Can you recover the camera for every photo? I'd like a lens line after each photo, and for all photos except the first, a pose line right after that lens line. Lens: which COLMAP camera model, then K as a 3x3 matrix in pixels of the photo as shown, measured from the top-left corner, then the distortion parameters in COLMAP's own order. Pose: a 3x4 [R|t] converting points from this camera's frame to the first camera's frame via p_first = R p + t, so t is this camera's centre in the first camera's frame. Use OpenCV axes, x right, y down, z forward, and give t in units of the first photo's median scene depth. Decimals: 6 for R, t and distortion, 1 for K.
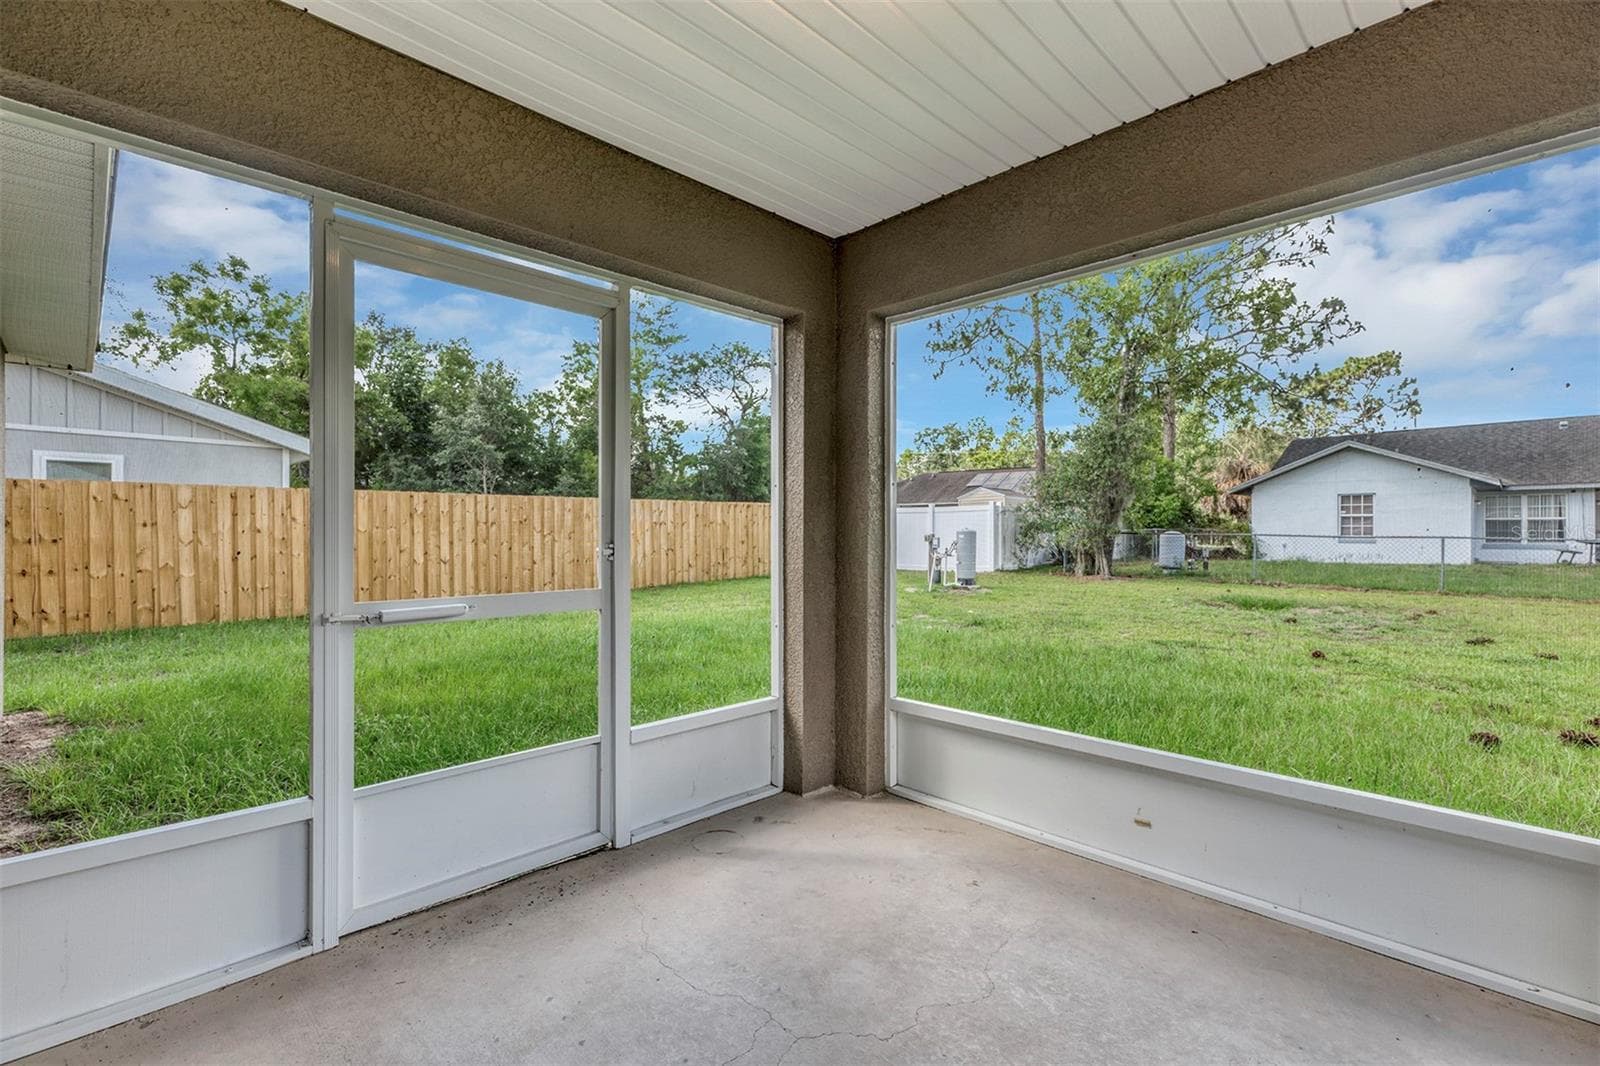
lens RADIAL K [[721.9, 0, 800.0], [0, 721.9, 533.0], [0, 0, 1]] dist [0.011763, 0.000107]
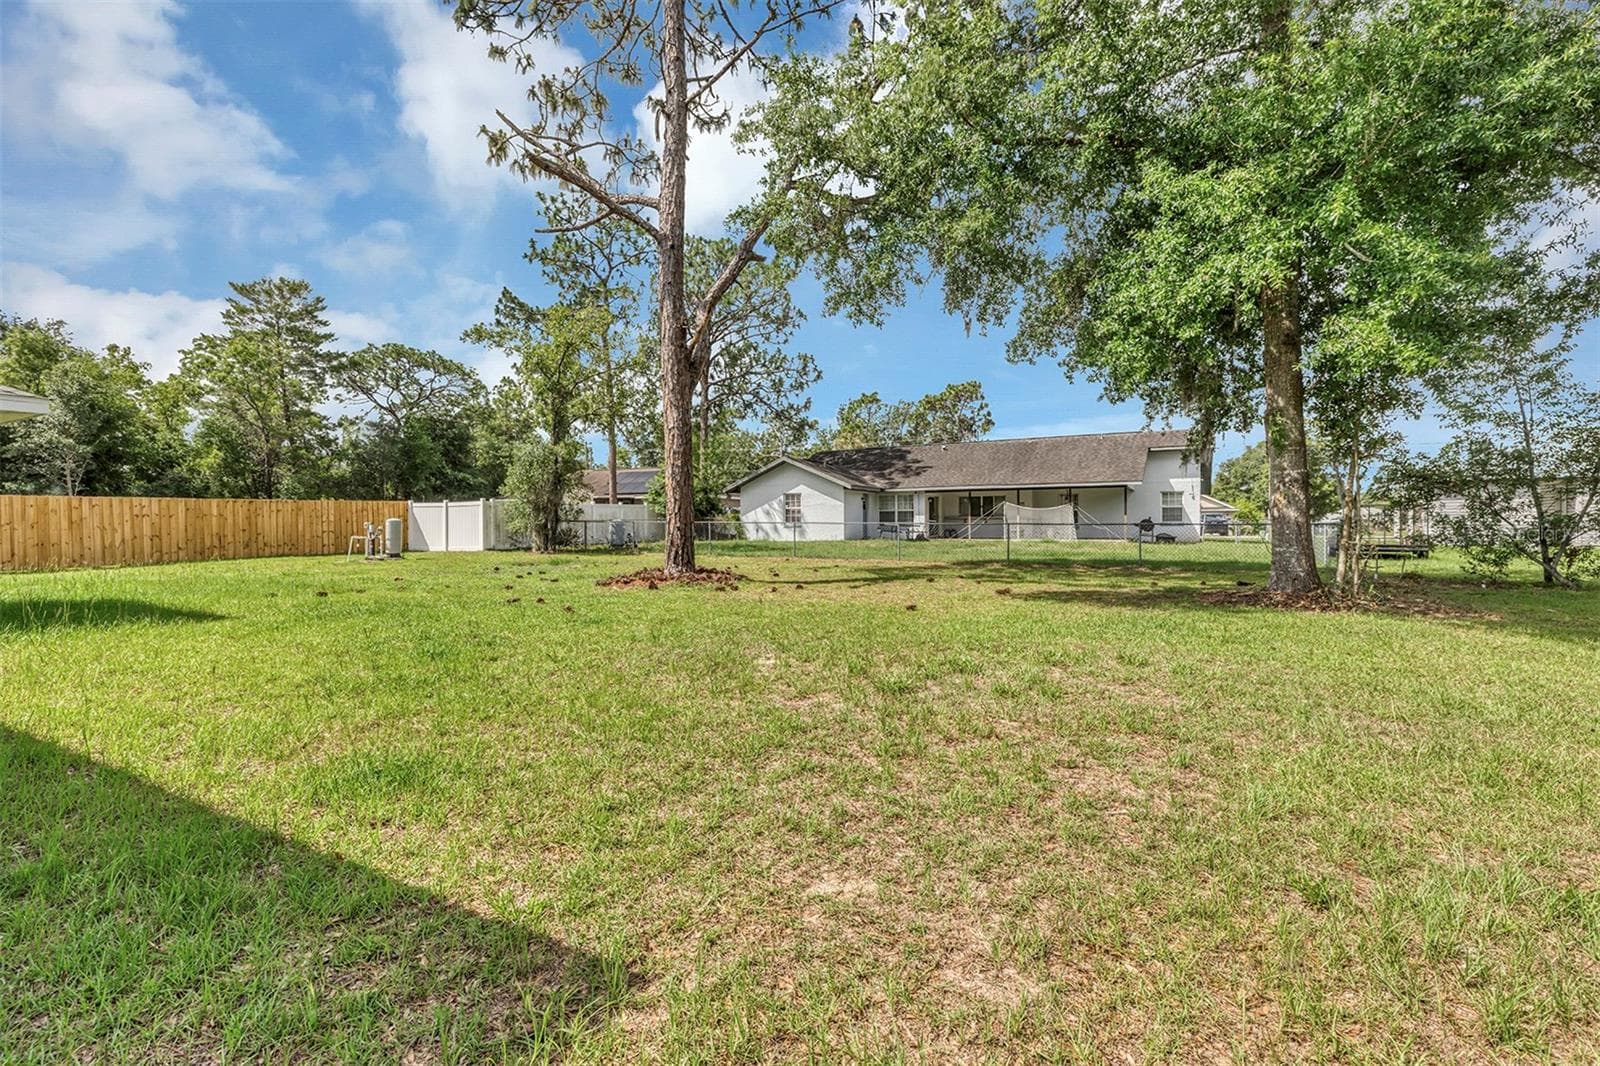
lens RADIAL K [[721.9, 0, 800.0], [0, 721.9, 533.0], [0, 0, 1]] dist [0.011763, 0.000107]
pose [[0.960647, -0.010181, 0.277585, 0.406897], [0.007104, 0.999902, 0.012089, 0.007331], [-0.277681, -0.009641, 0.960625, -0.404516]]
